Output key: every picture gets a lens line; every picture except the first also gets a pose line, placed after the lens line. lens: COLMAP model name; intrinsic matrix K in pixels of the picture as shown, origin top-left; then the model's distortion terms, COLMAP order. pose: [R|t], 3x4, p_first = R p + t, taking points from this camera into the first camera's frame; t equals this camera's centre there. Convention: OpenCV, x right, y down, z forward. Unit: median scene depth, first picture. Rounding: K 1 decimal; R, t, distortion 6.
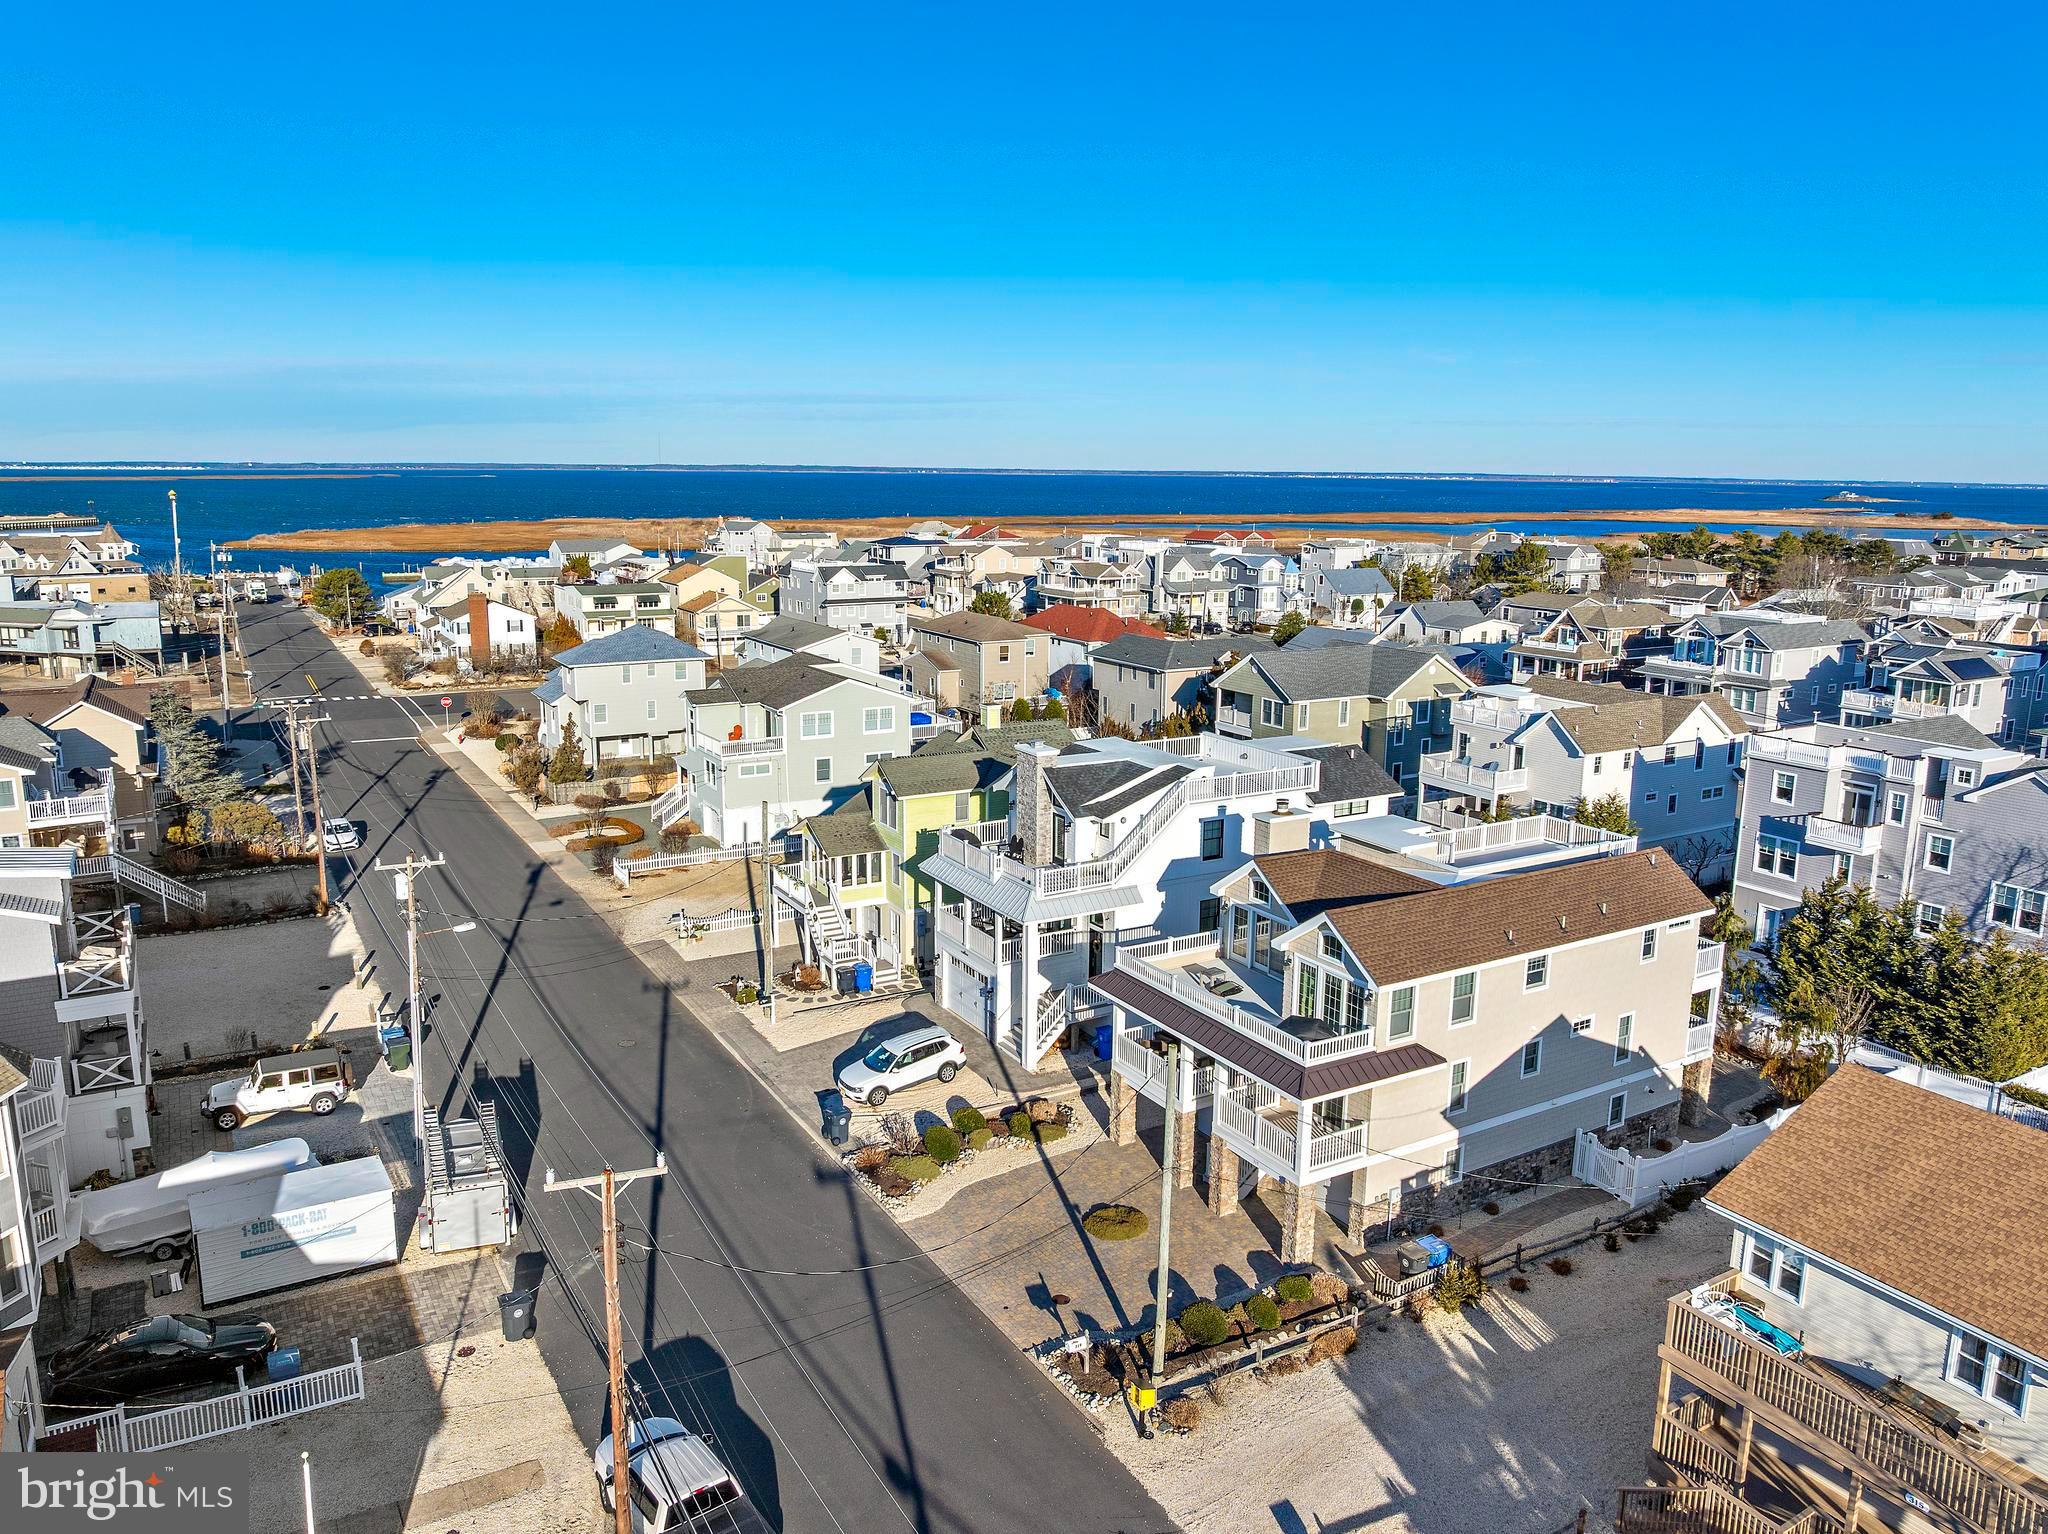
lens RADIAL K [[1448.9, 0, 1032.8], [0, 1448.9, 761.7], [0, 0, 1]] dist [-0.044847, 0.002641]
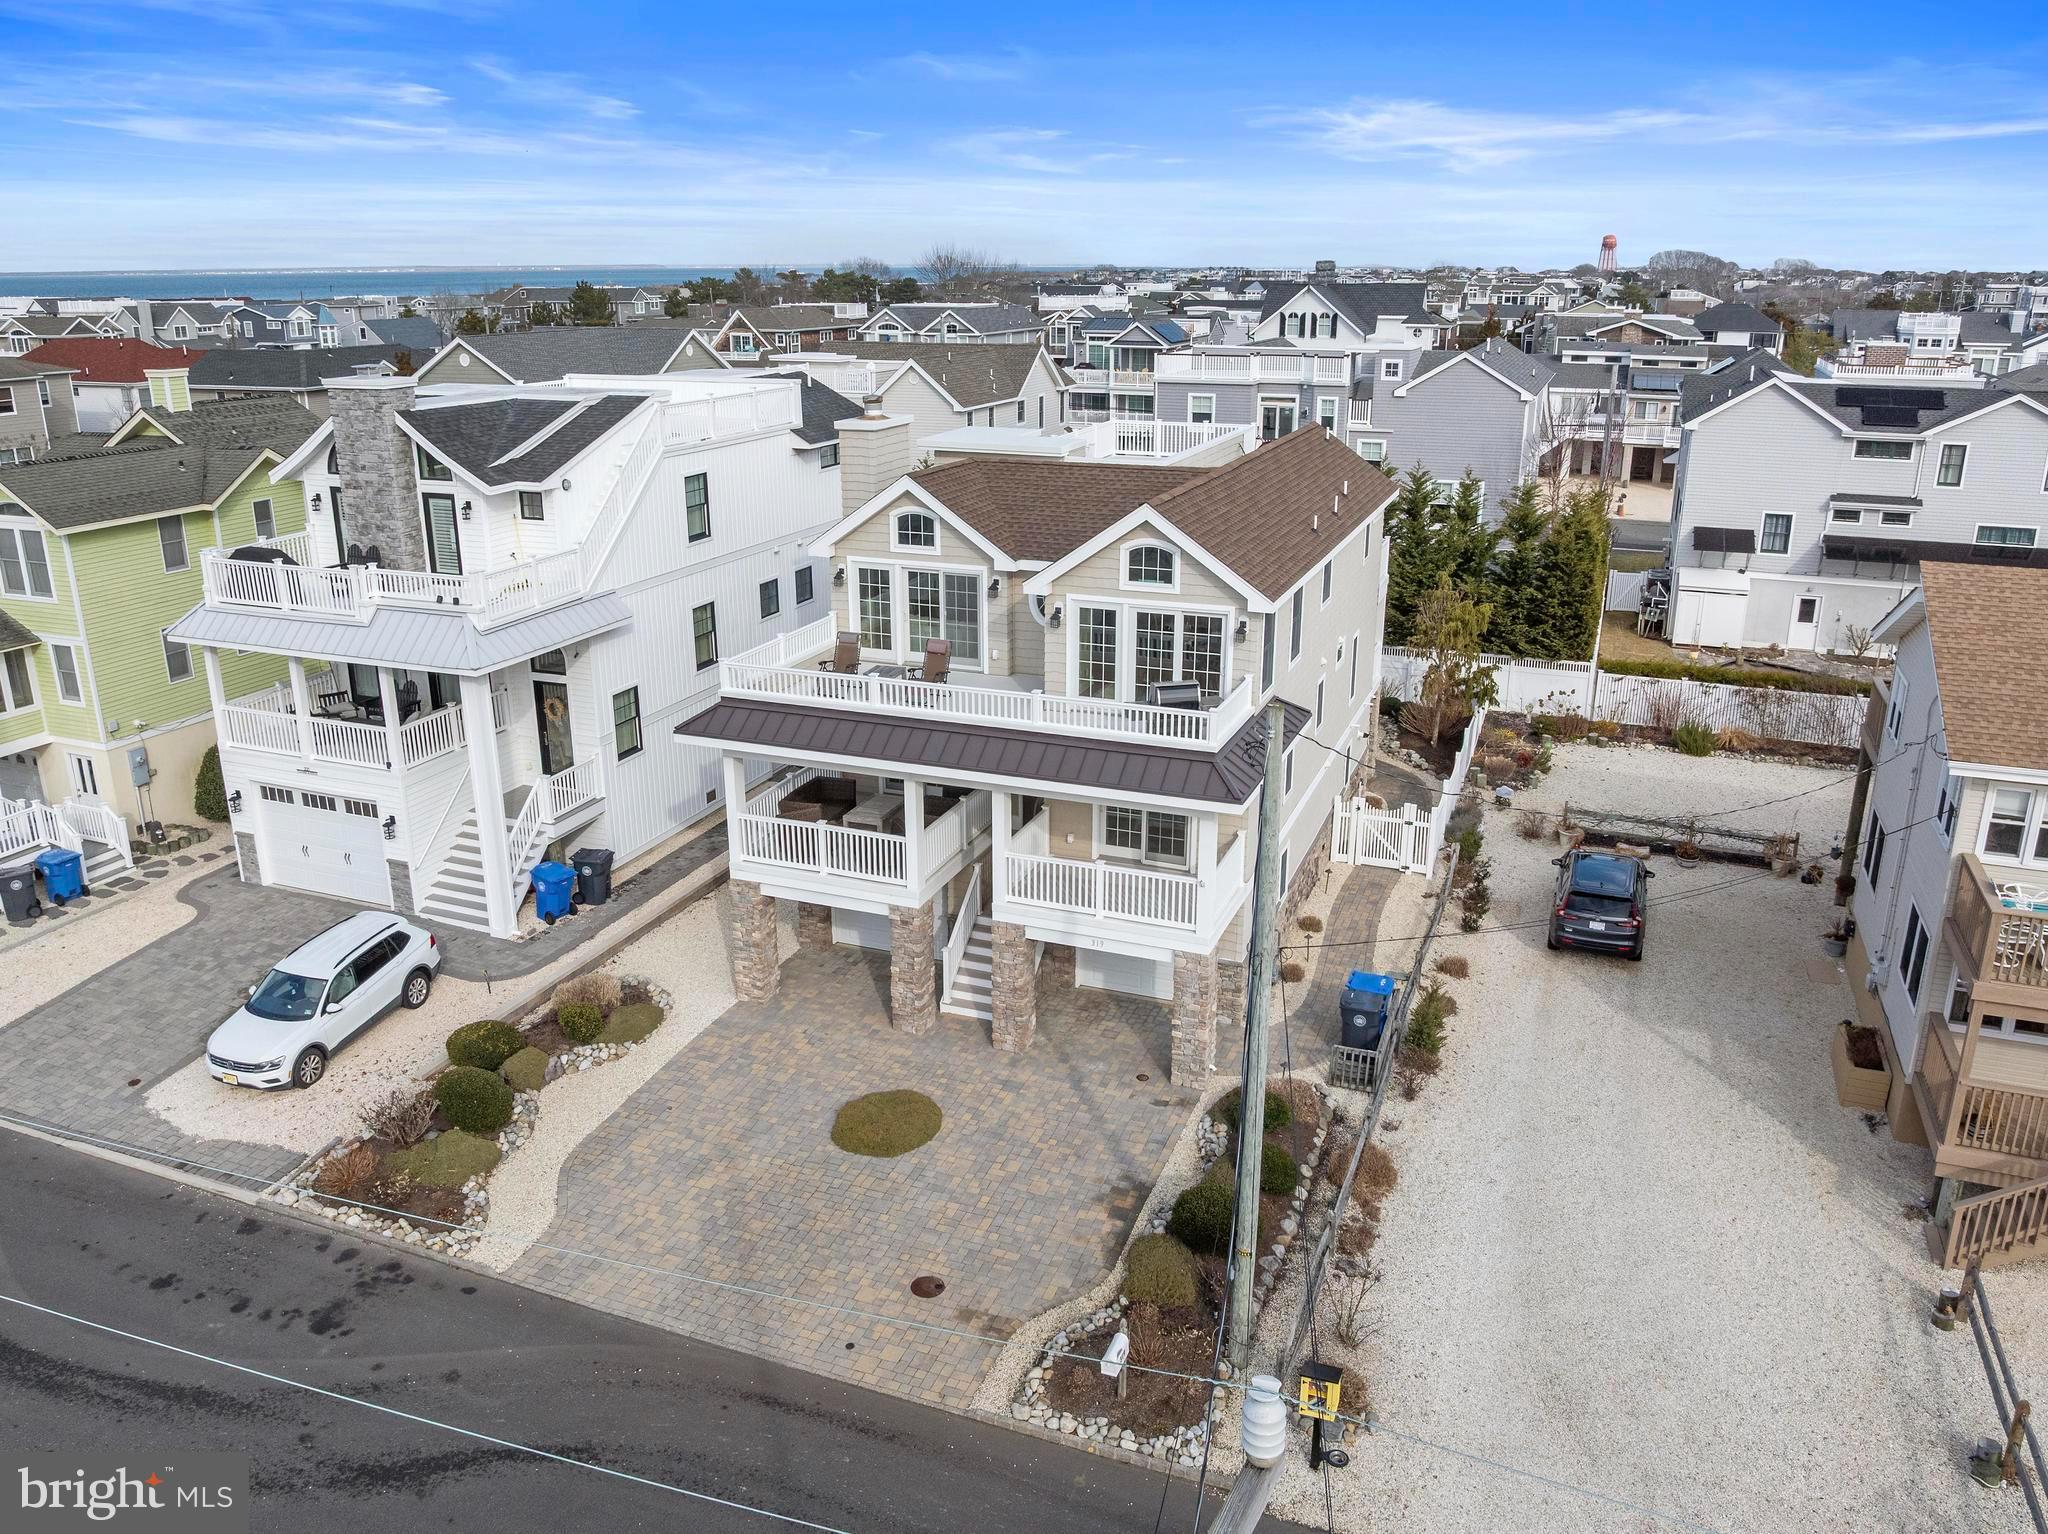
lens RADIAL K [[1494.4, 0, 1028.9], [0, 1494.4, 769.1], [0, 0, 1]] dist [-0.040481, -0.000135]
pose [[0.787024, -0.208435, 0.580644, -0.117358], [0.129344, 0.976027, 0.175048, 0.050624], [-0.603210, -0.062664, 0.795117, 0.285469]]
